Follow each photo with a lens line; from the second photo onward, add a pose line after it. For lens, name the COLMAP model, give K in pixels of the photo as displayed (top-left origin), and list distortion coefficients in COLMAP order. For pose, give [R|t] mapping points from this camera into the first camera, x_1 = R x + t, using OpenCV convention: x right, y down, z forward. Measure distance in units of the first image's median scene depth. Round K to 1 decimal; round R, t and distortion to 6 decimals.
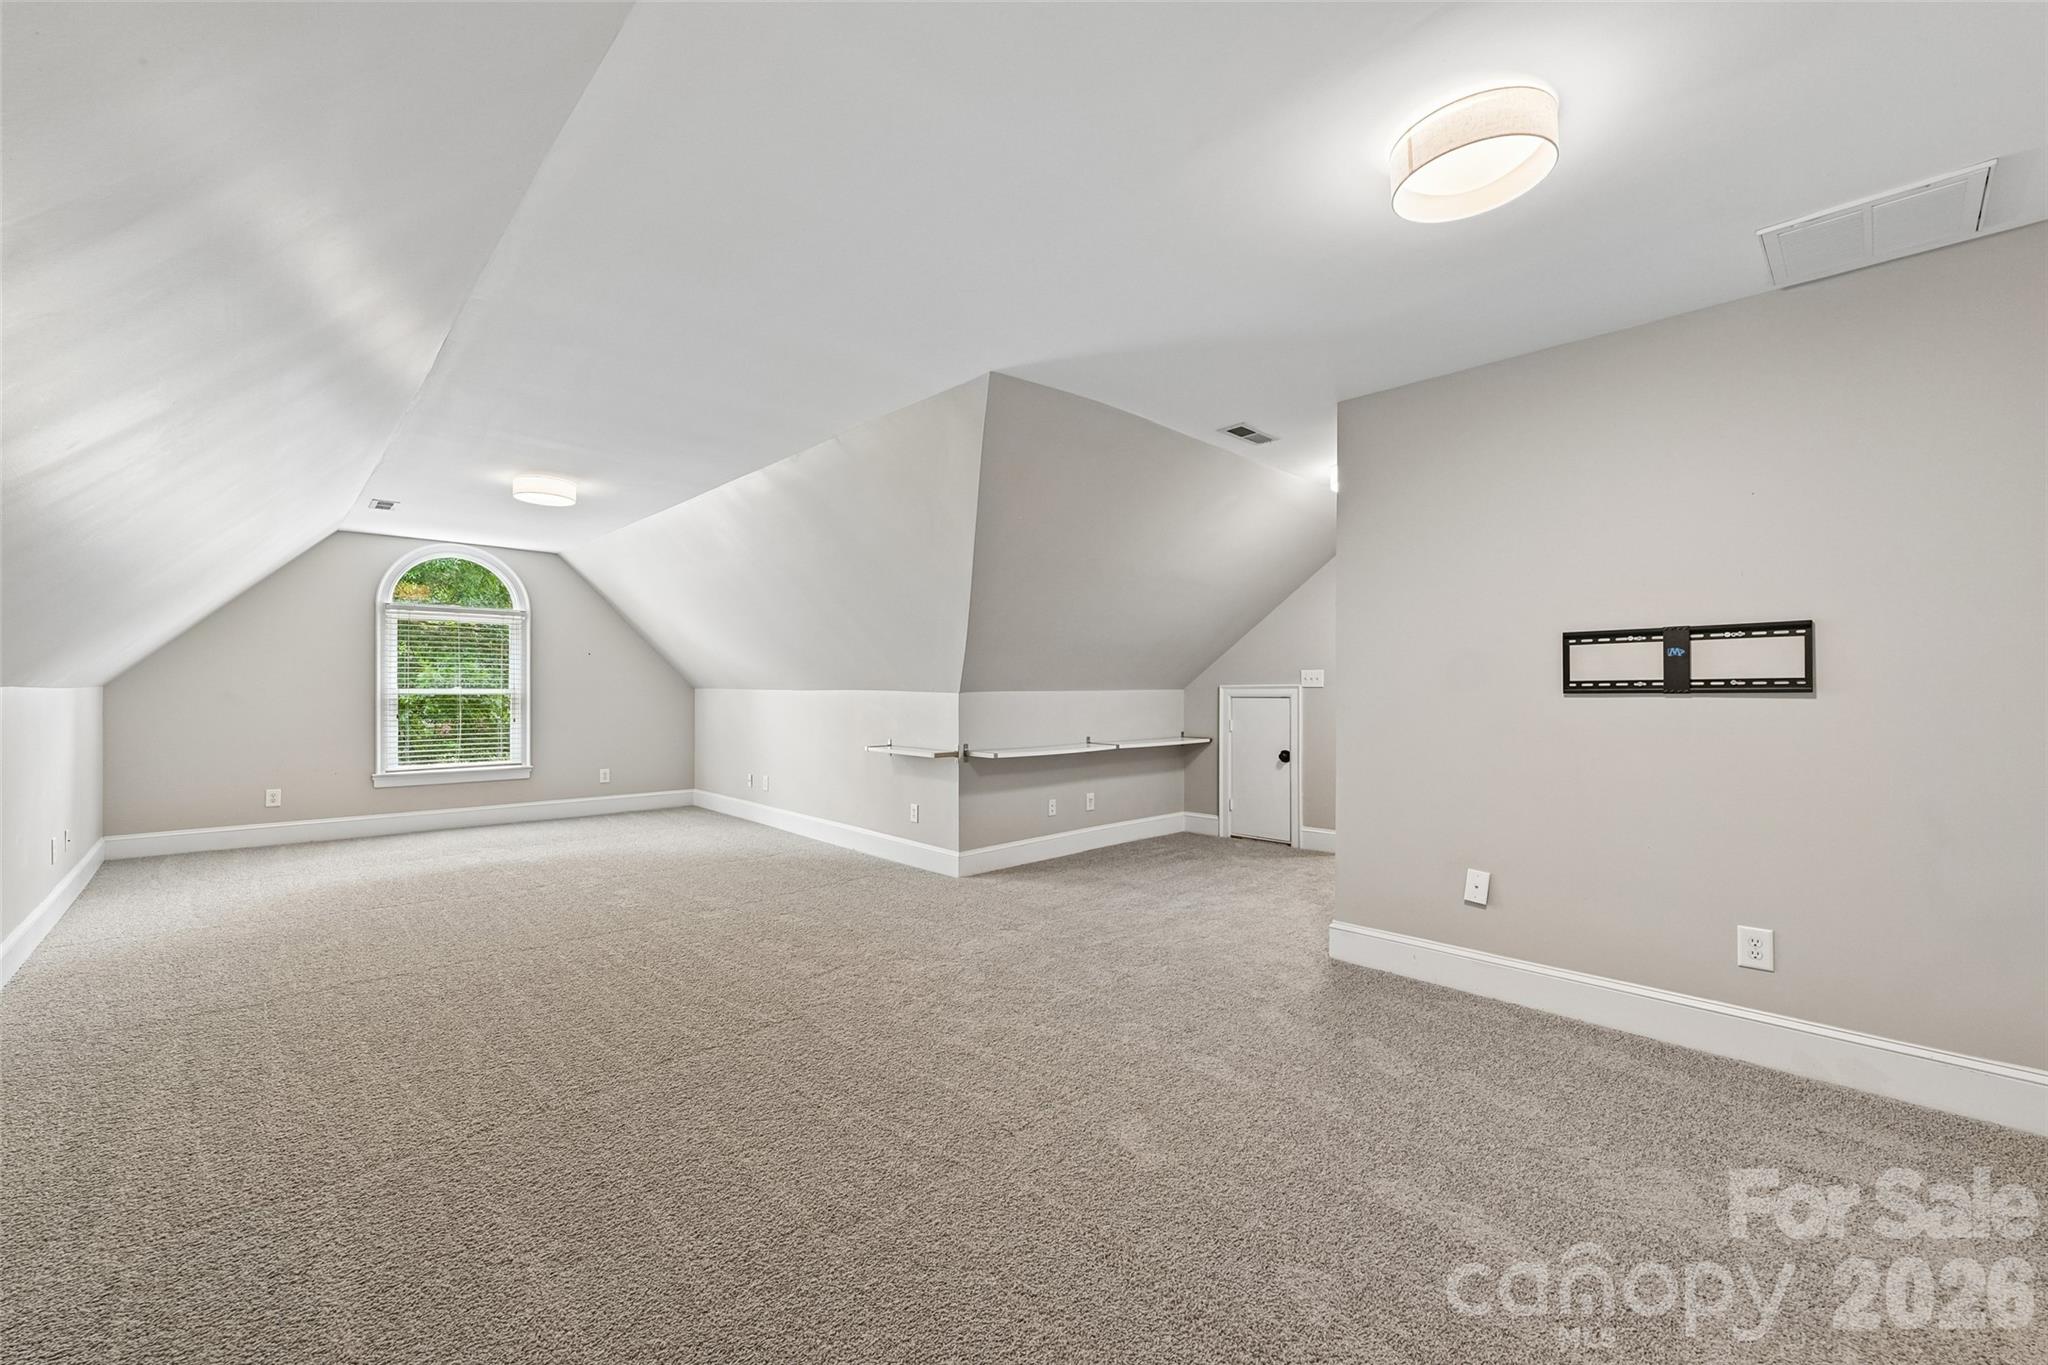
lens RADIAL K [[821.1, 0, 1024.0], [0, 821.1, 682.5], [0, 0, 1]] dist [-0.000316, 0.000000]
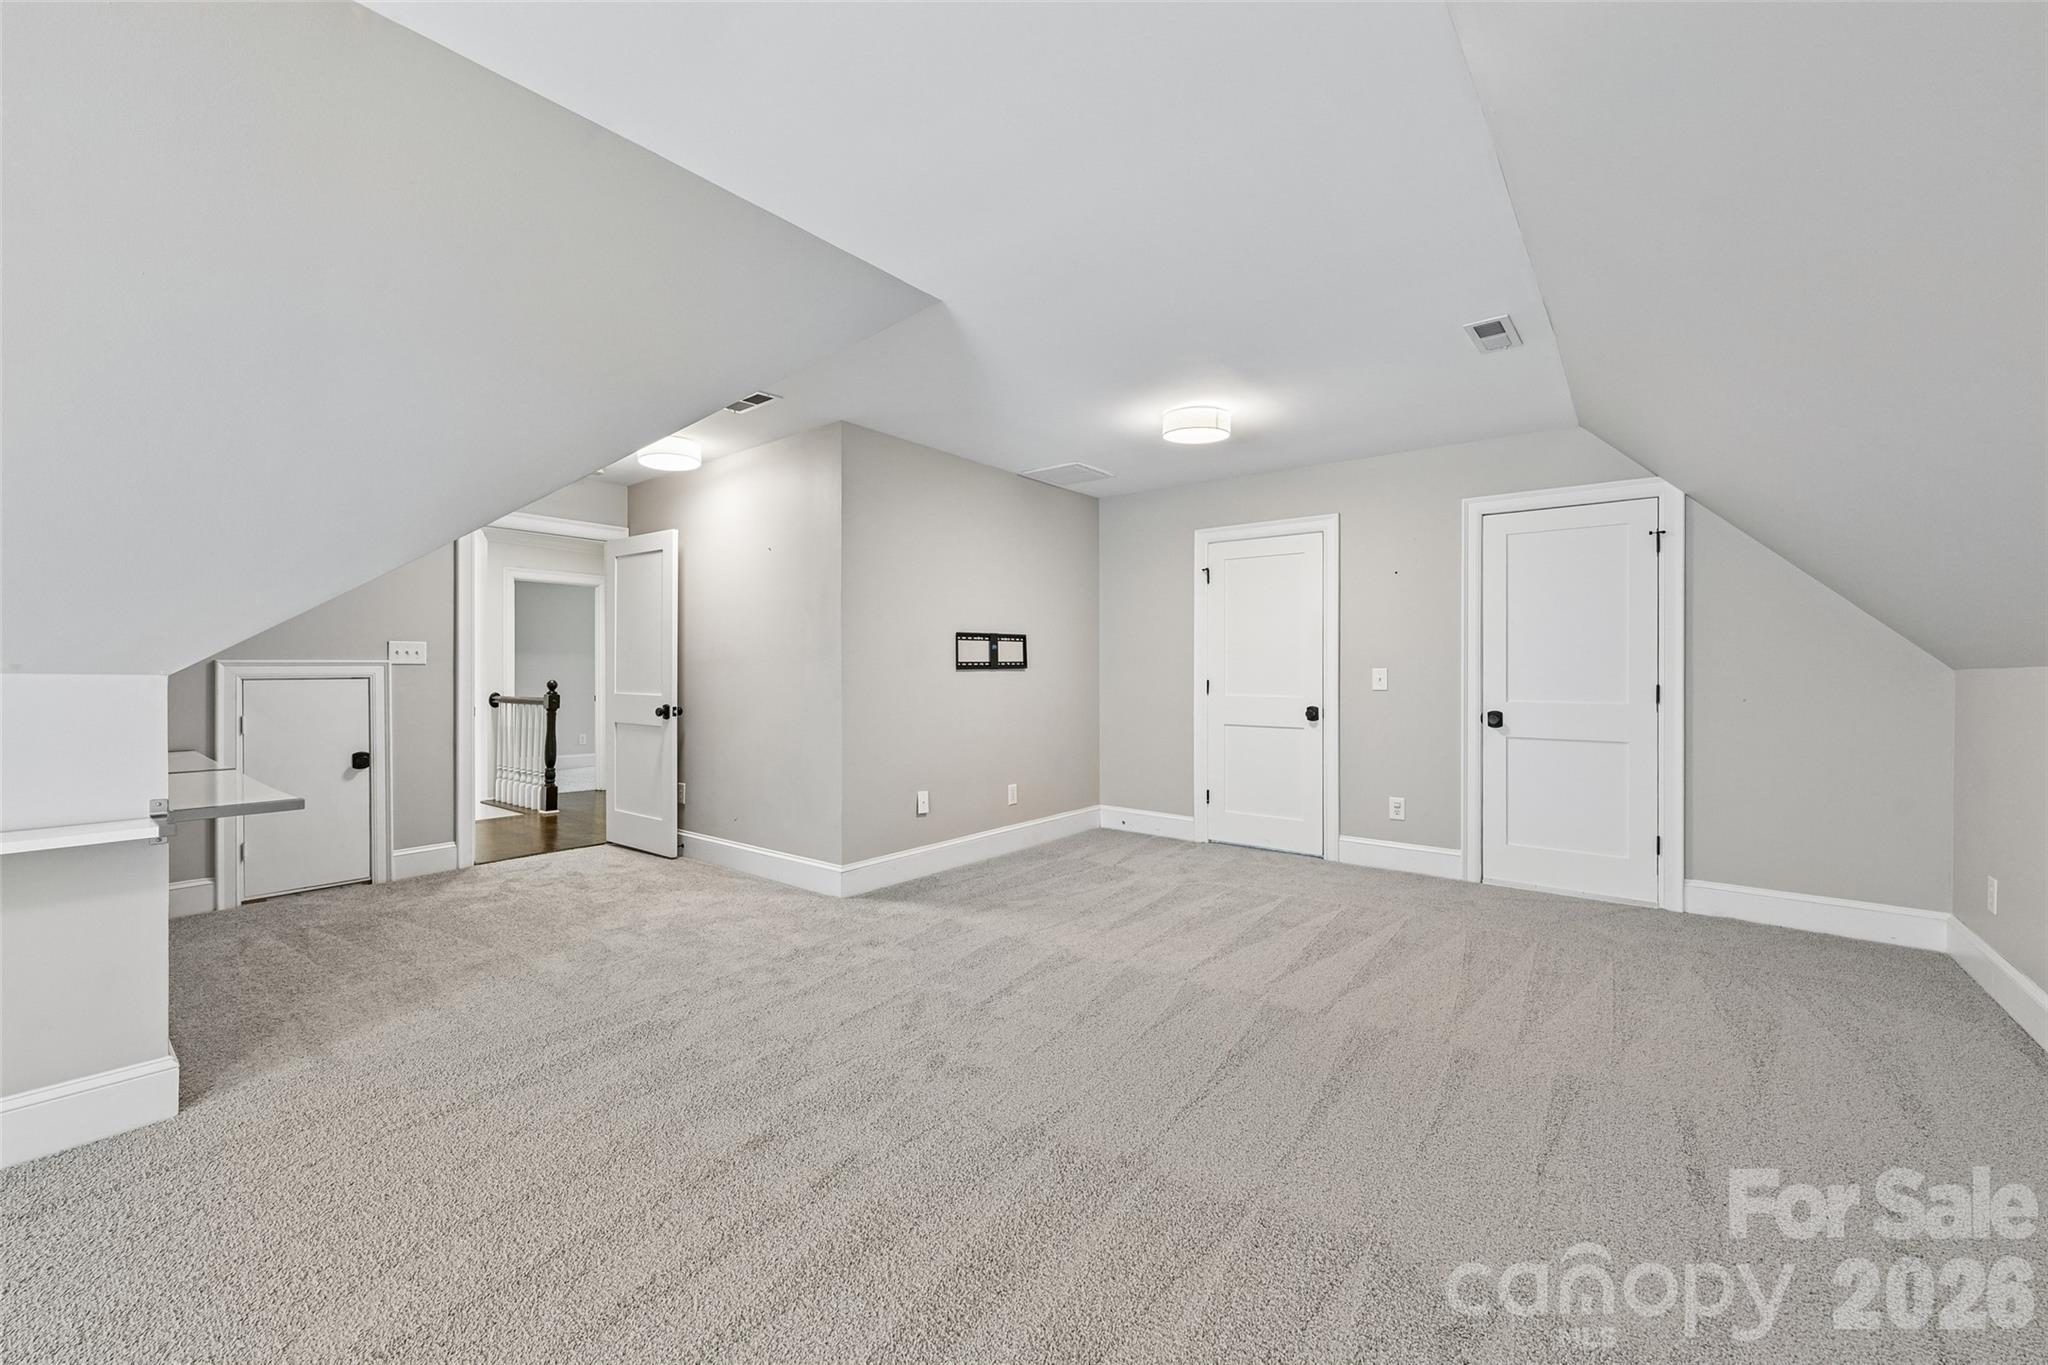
lens RADIAL K [[821.1, 0, 1024.0], [0, 821.1, 682.5], [0, 0, 1]] dist [-0.000316, 0.000000]
pose [[-0.138135, -0.020880, 0.990193, -0.989155], [-0.009291, 0.999761, 0.019786, 0.005465], [-0.990370, -0.006467, -0.138296, 1.116314]]
